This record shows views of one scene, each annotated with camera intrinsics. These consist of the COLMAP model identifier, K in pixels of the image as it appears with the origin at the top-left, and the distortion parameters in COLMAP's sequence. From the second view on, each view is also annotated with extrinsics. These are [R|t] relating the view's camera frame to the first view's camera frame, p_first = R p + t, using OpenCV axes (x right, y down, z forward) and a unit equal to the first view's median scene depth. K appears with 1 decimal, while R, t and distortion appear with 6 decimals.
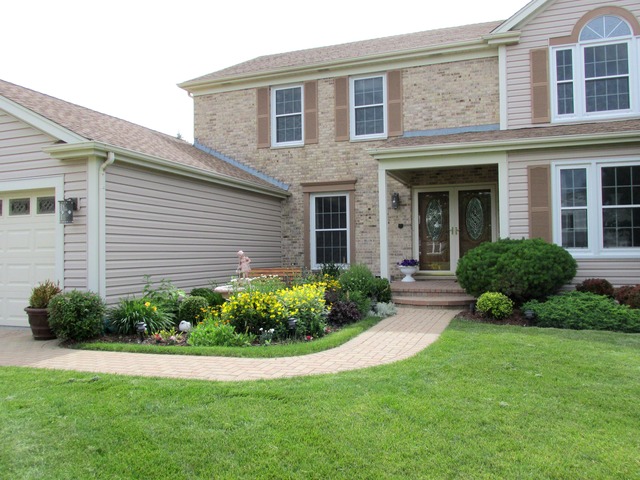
lens RADIAL K [[542.3, 0, 308.8], [0, 542.3, 240.0], [0, 0, 1]] dist [-0.018280, 0.001754]
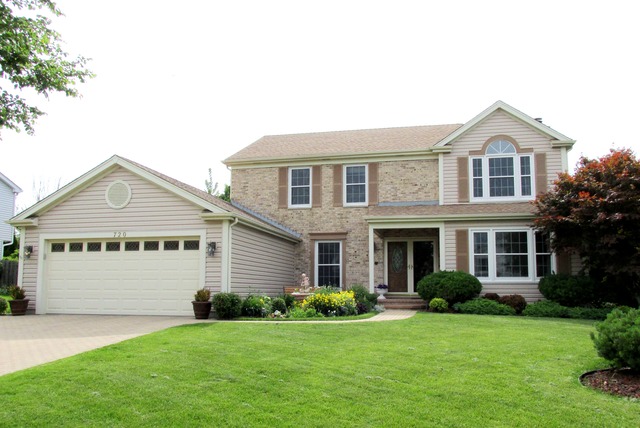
lens RADIAL K [[520.0, 0, 318.8], [0, 520.0, 243.9], [0, 0, 1]] dist [0.001897, 0.000223]
pose [[0.991588, 0.027369, 0.126507, -0.194395], [-0.018894, 0.997526, -0.067718, 0.024396], [-0.128047, 0.064758, 0.989652, -0.478615]]
